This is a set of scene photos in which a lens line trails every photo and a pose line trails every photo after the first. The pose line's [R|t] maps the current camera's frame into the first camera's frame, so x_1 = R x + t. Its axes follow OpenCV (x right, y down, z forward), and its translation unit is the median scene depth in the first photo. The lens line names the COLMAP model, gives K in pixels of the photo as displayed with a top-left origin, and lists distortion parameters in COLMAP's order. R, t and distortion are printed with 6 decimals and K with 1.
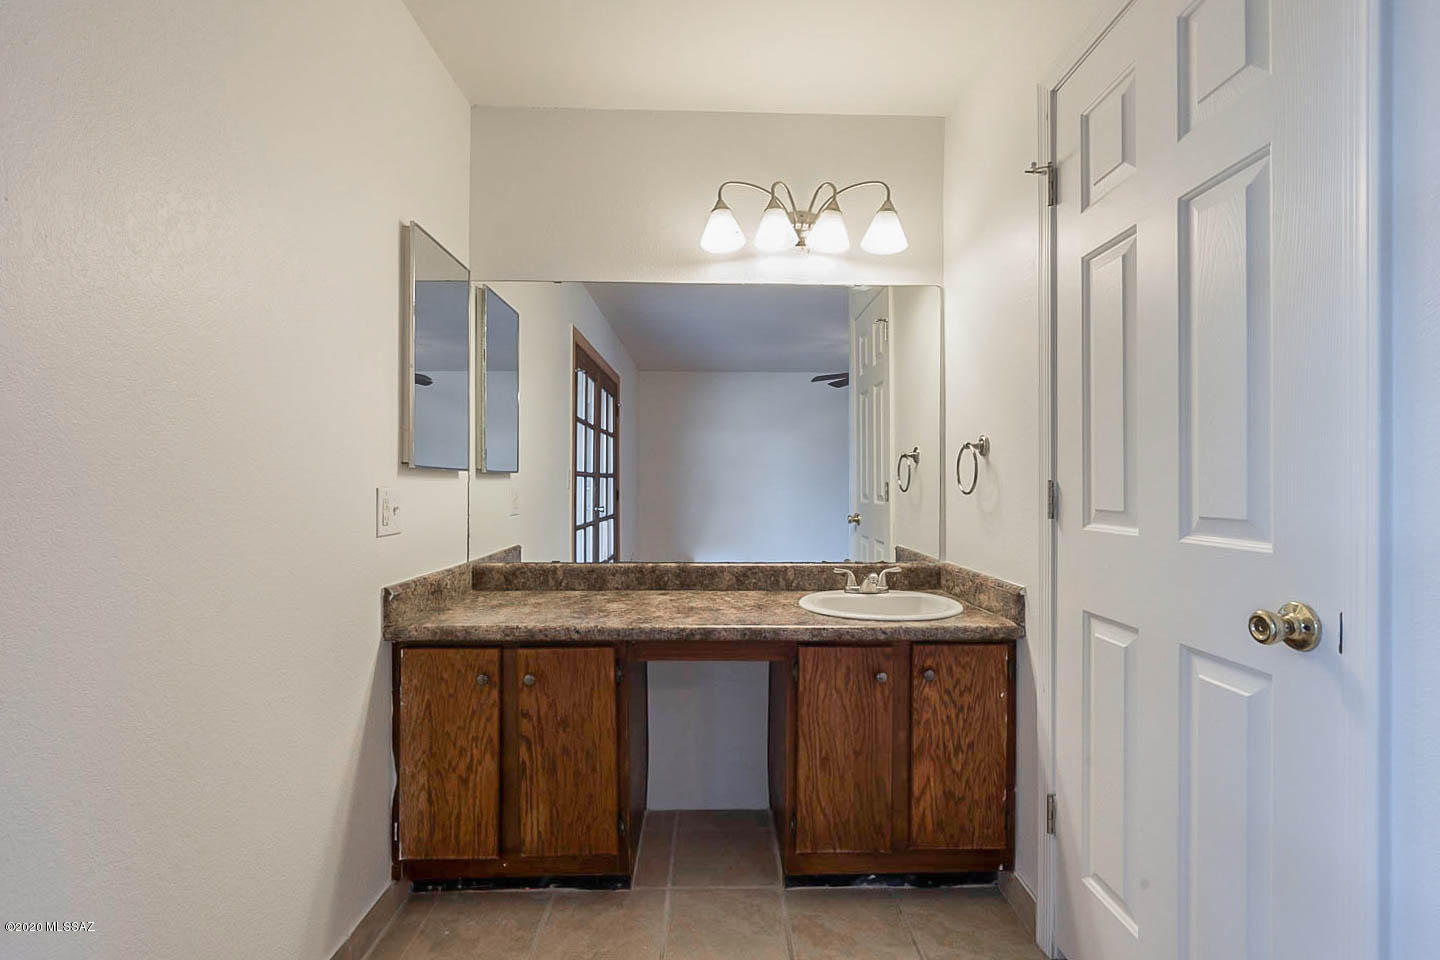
lens RADIAL K [[665.3, 0, 727.8], [0, 665.3, 480.5], [0, 0, 1]] dist [-0.000359, 0.000209]
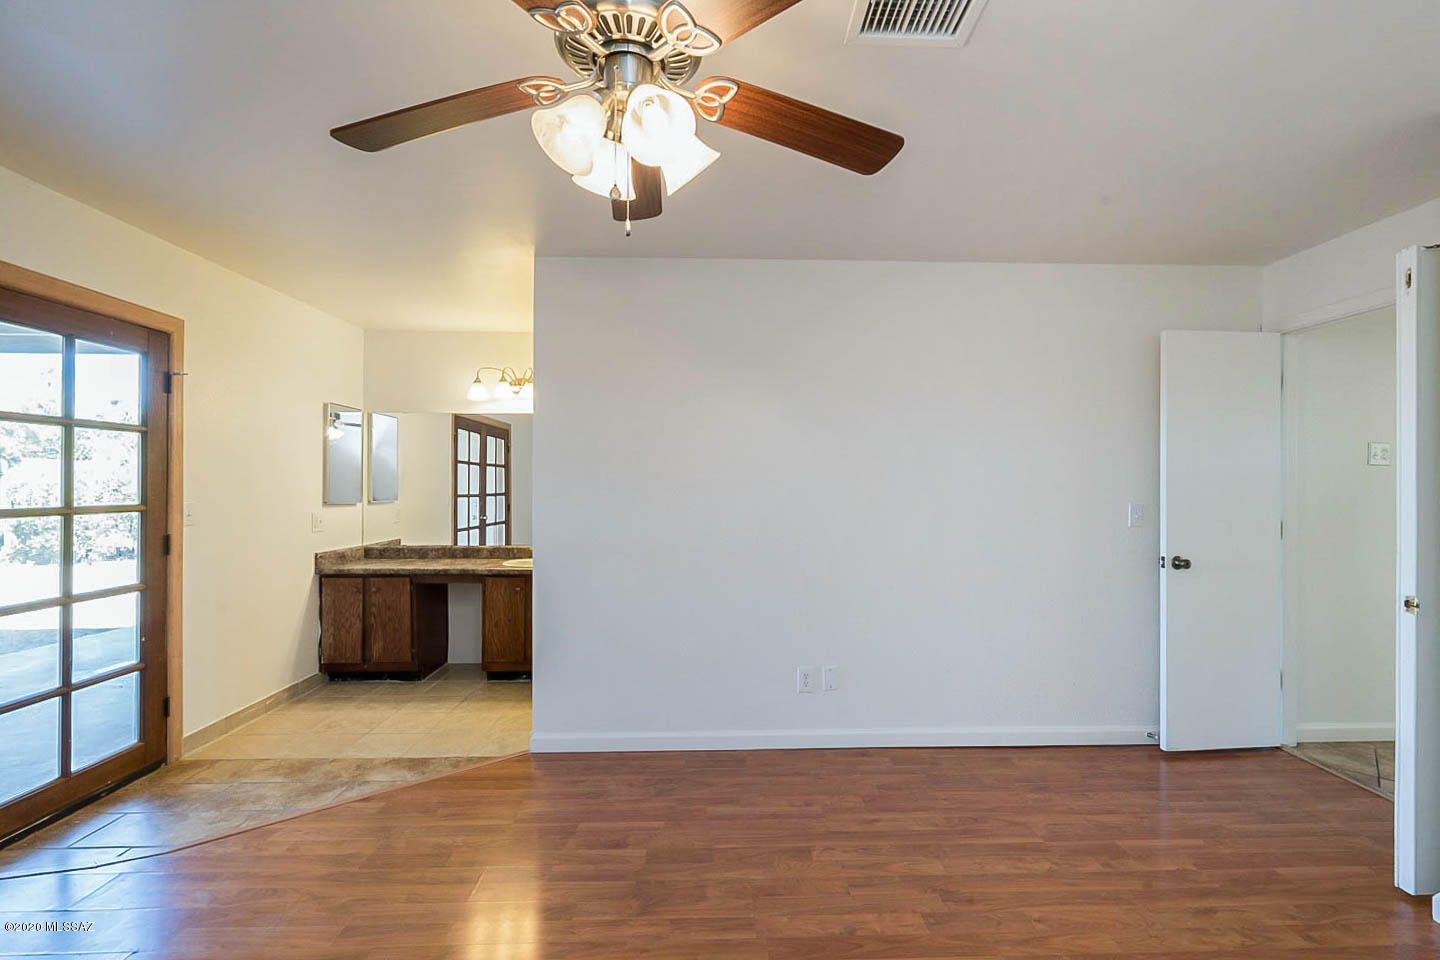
lens RADIAL K [[665.3, 0, 727.8], [0, 665.3, 480.5], [0, 0, 1]] dist [-0.000359, 0.000209]
pose [[0.999951, -0.000924, 0.009853, 0.984336], [0.000977, 0.999986, -0.005276, -0.094503], [-0.009848, 0.005286, 0.999938, -1.480750]]
